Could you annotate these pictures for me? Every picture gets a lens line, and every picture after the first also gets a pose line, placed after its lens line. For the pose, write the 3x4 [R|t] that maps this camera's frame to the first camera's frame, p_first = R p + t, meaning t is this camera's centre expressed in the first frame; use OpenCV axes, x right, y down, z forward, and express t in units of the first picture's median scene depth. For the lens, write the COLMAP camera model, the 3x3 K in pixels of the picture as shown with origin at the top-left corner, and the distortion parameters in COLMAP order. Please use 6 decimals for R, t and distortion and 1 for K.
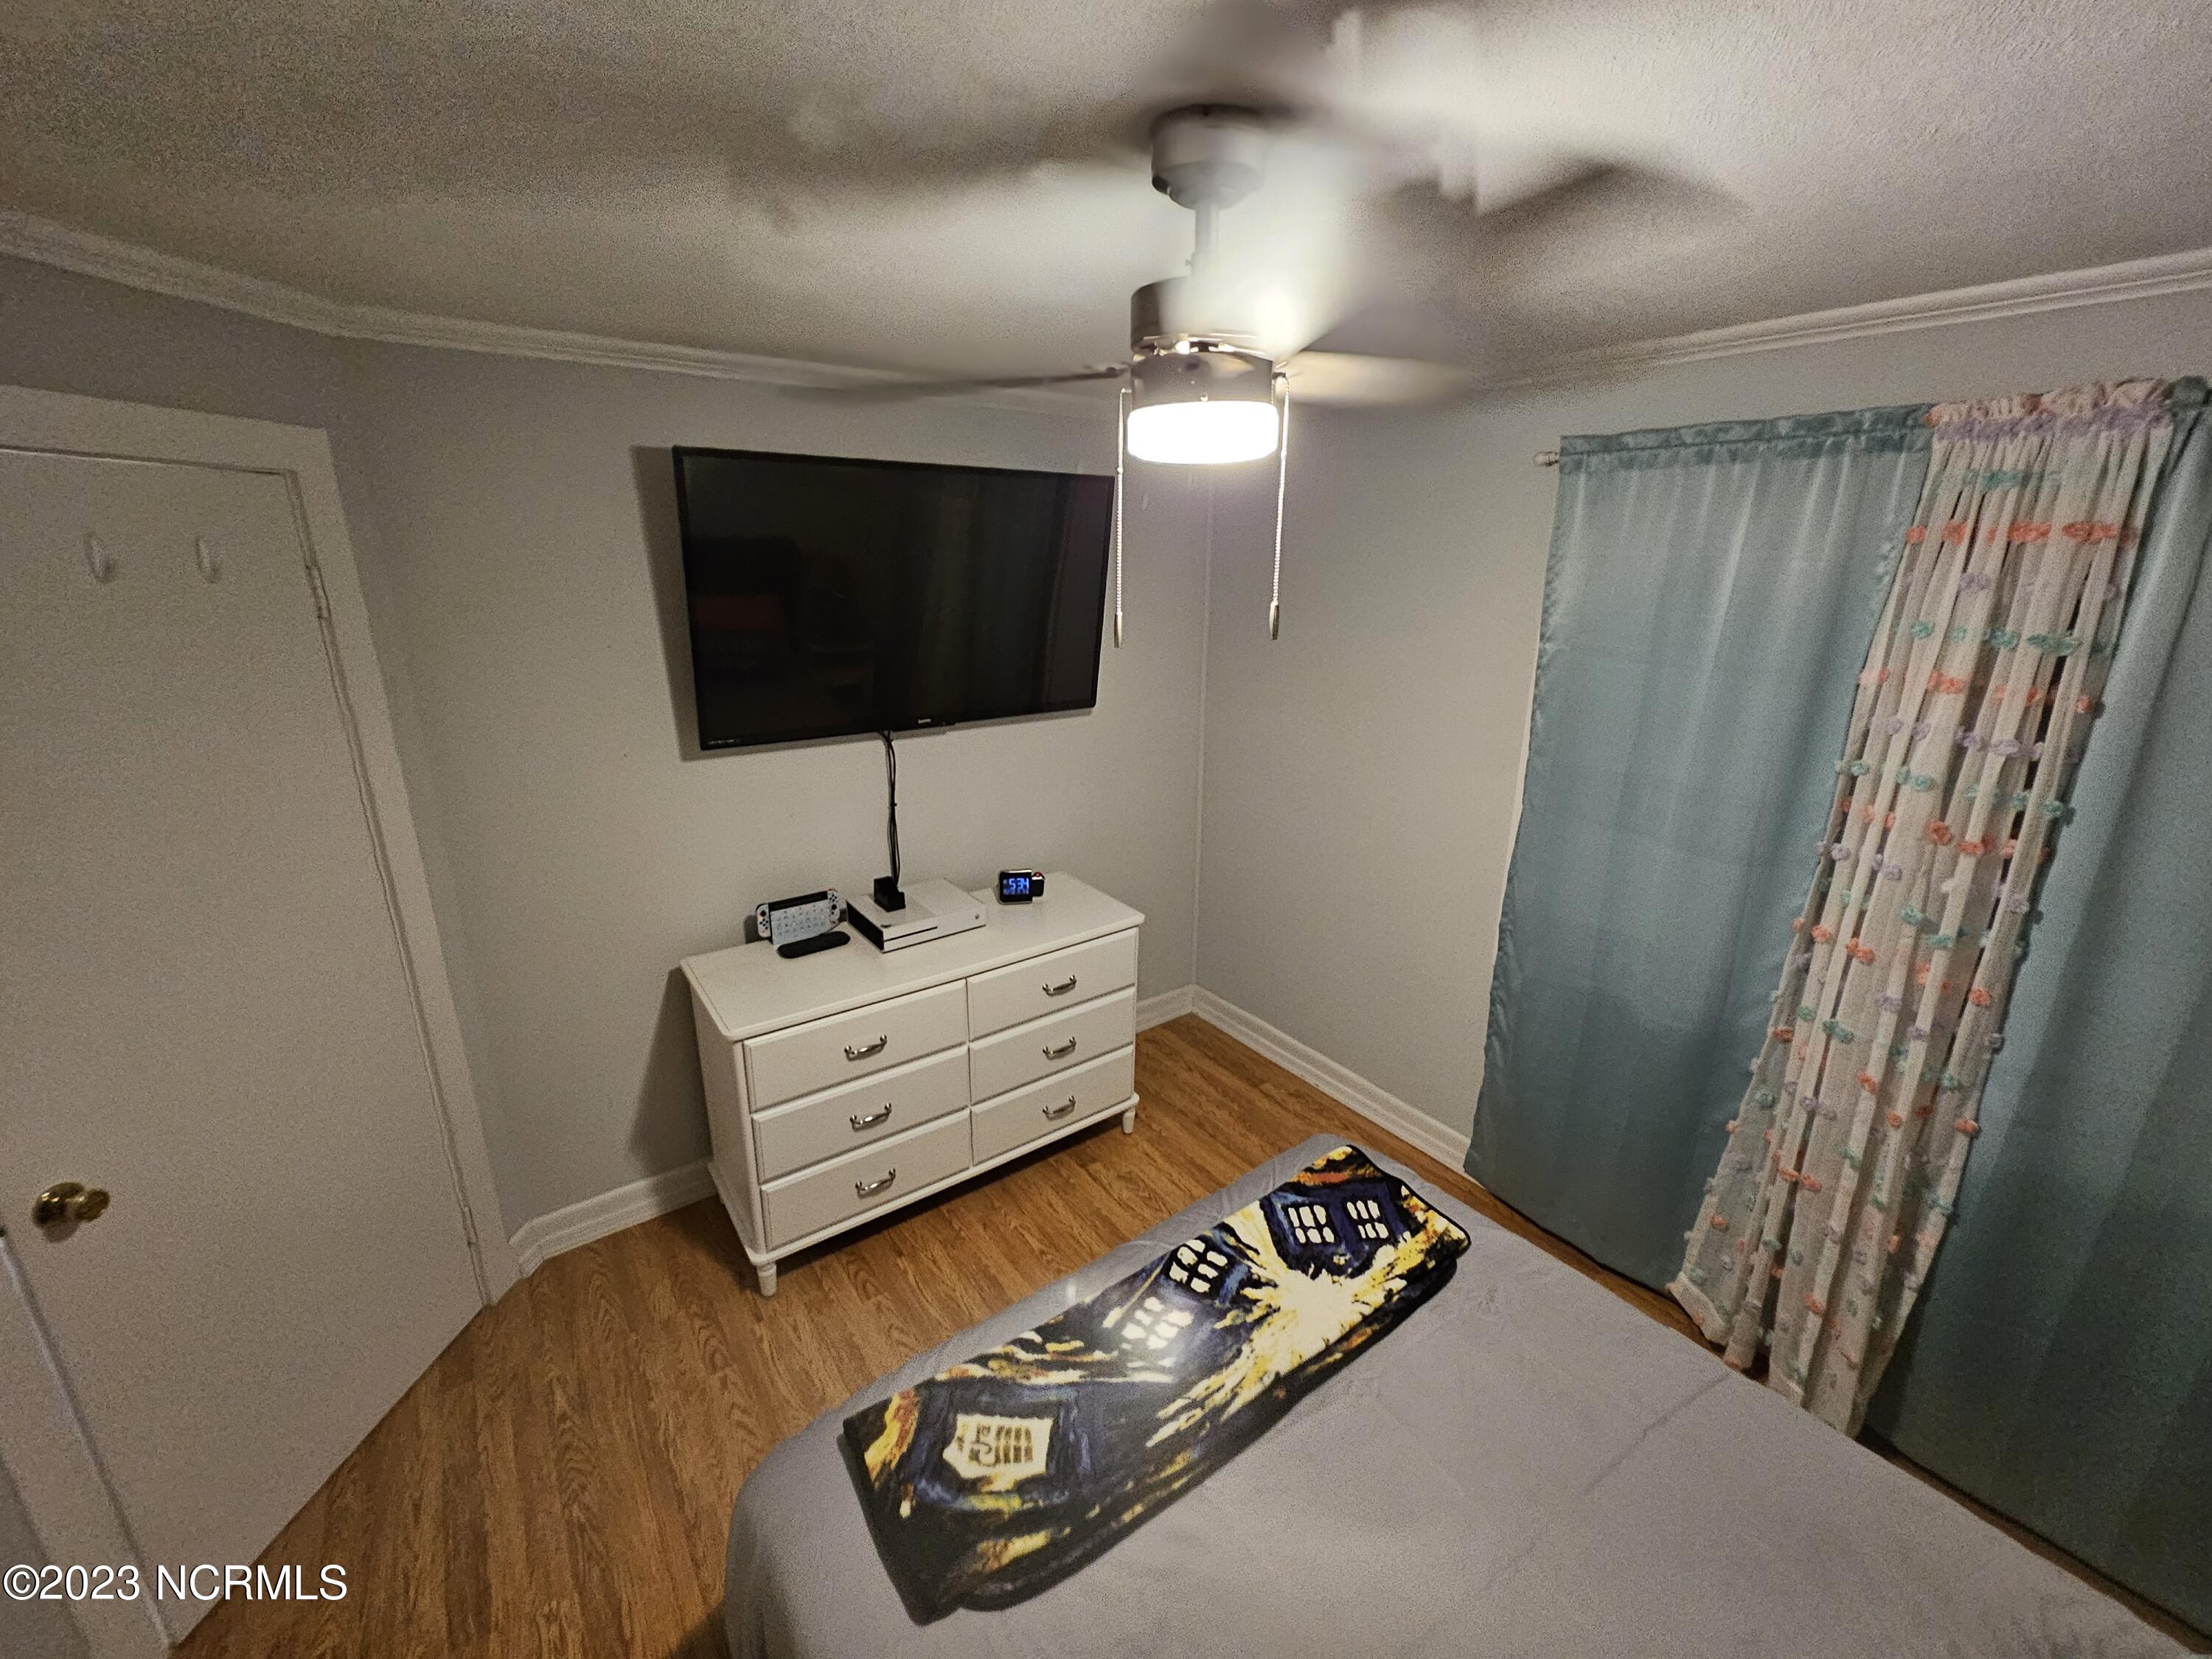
lens RADIAL K [[905.6, 0, 1110.7], [0, 905.6, 828.8], [0, 0, 1]] dist [0.000154, -0.000714]
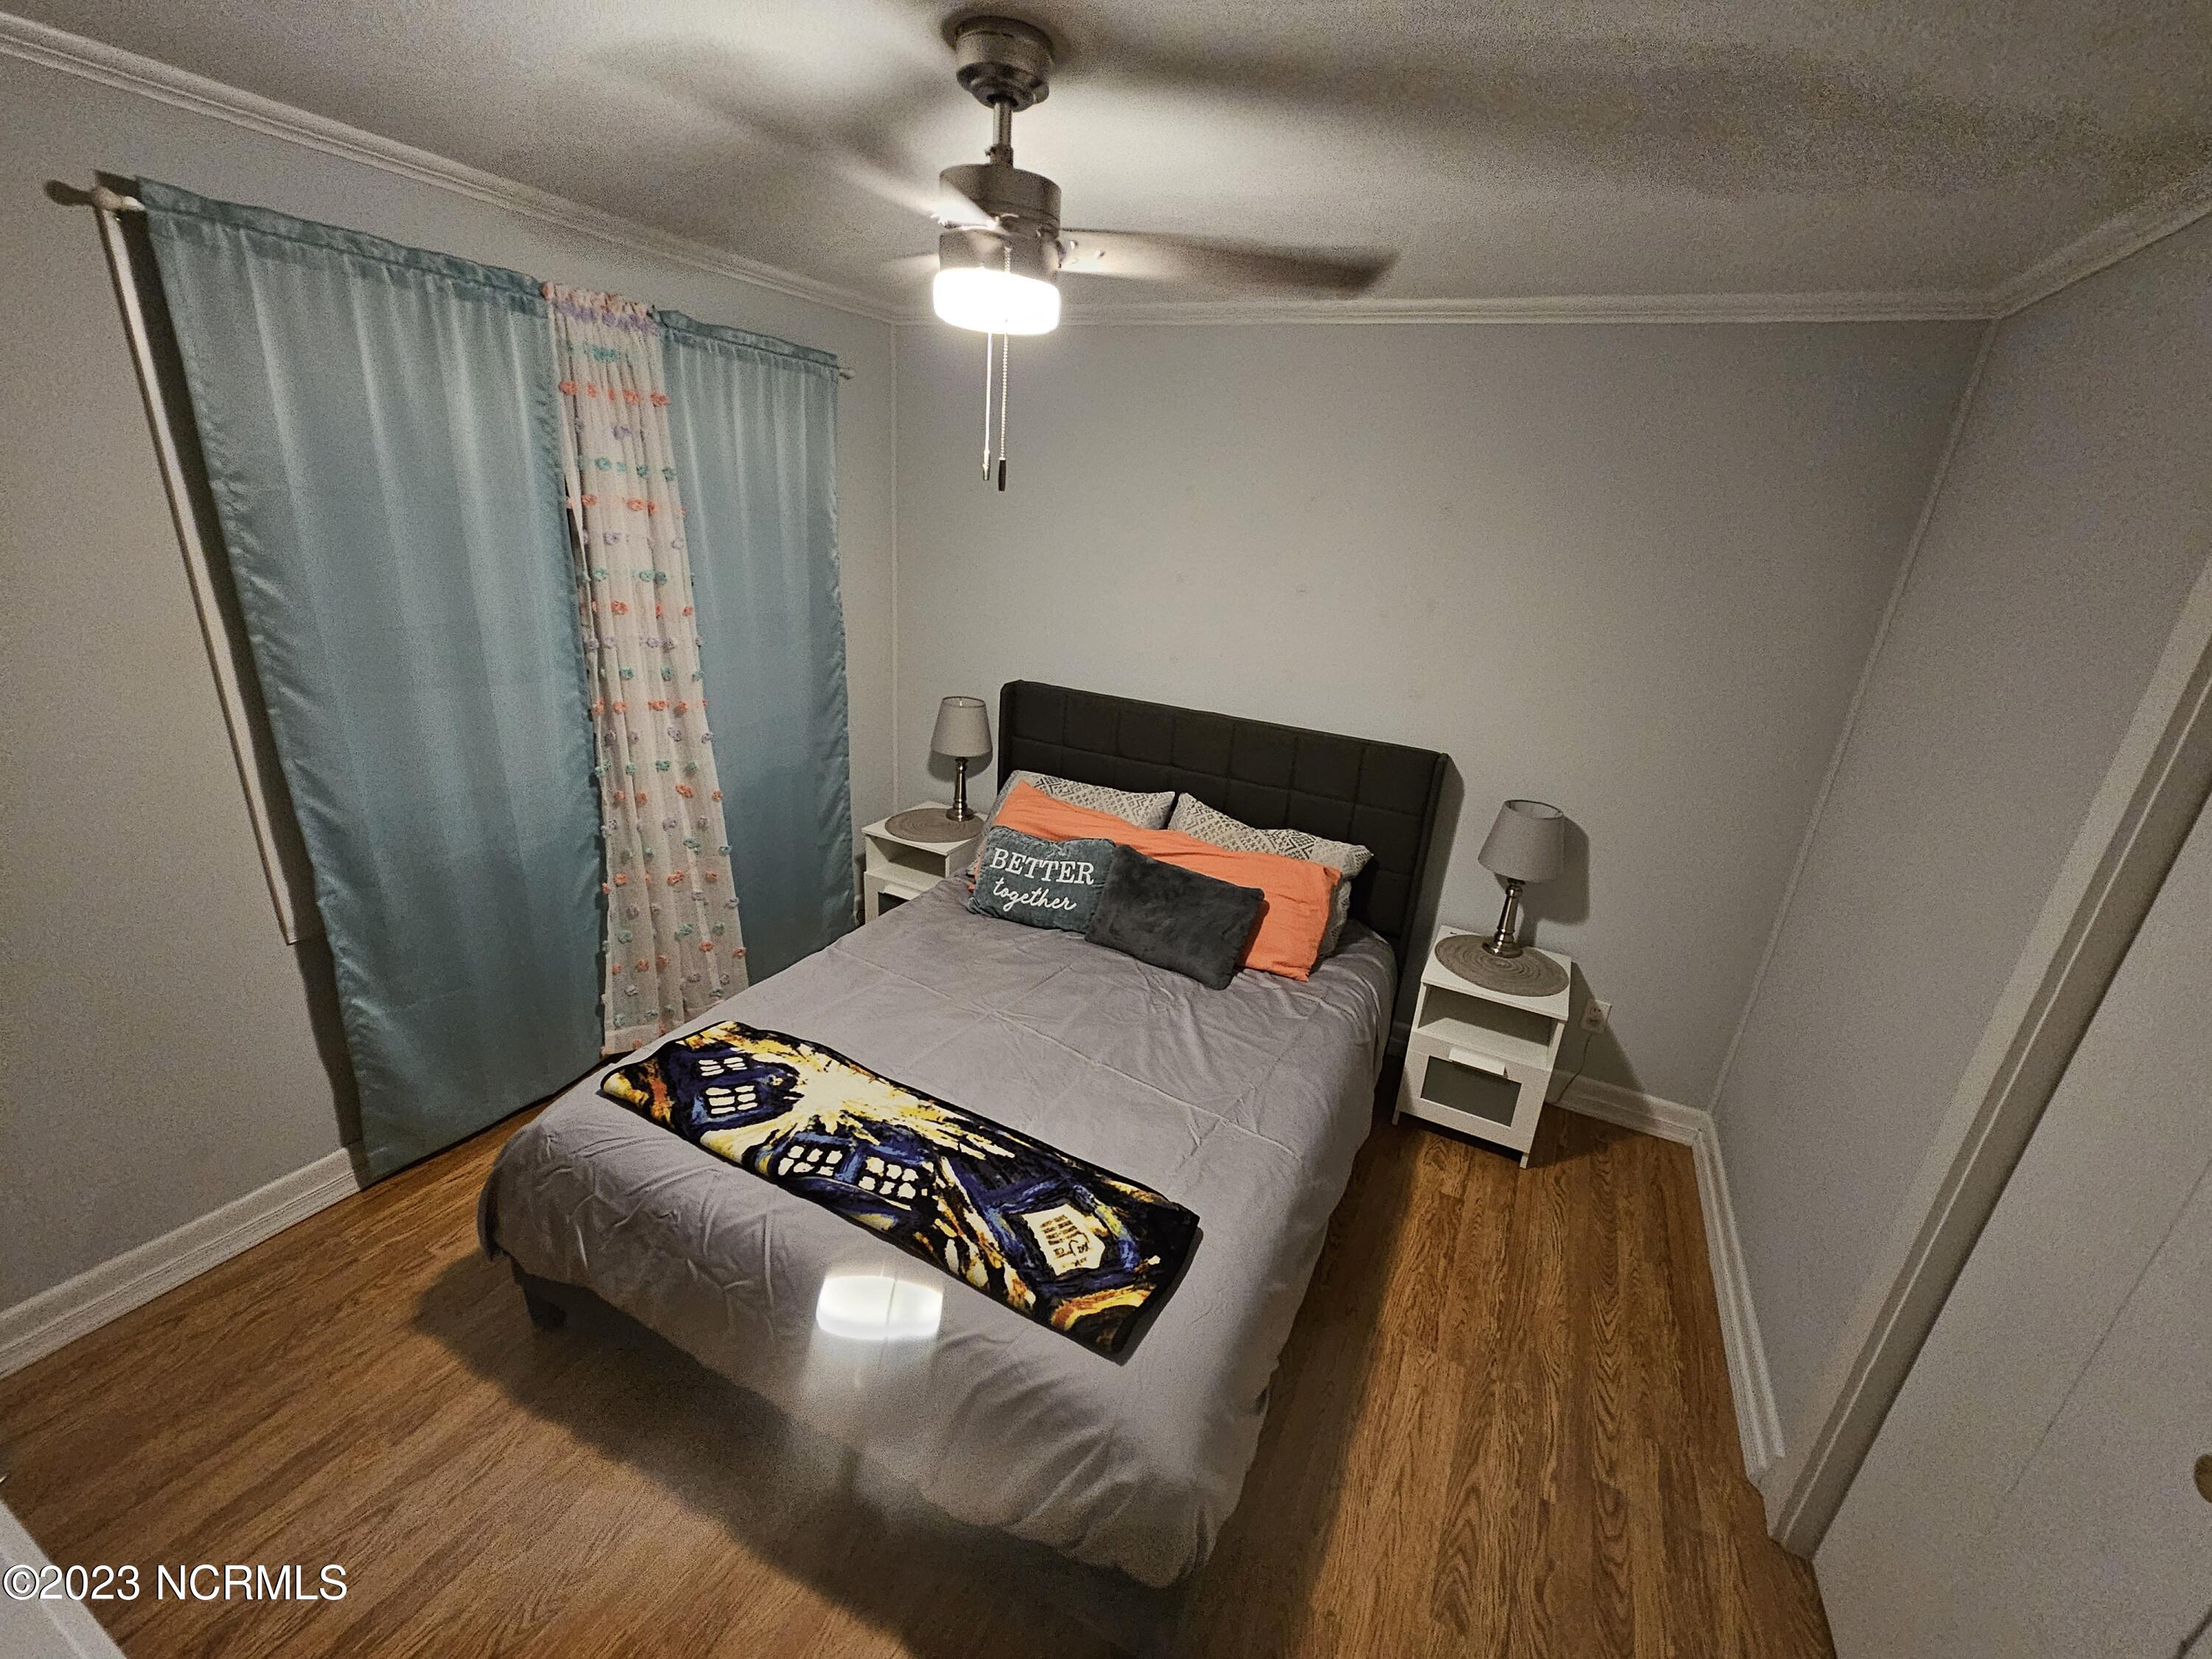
lens RADIAL K [[905.6, 0, 1111.0], [0, 905.6, 832.3], [0, 0, 1]] dist [0.000154, -0.000714]
pose [[-0.456027, -0.329778, 0.826611, -0.827316], [0.189655, 0.871466, 0.452303, -0.220124], [-0.869523, 0.363033, -0.334868, 1.049927]]
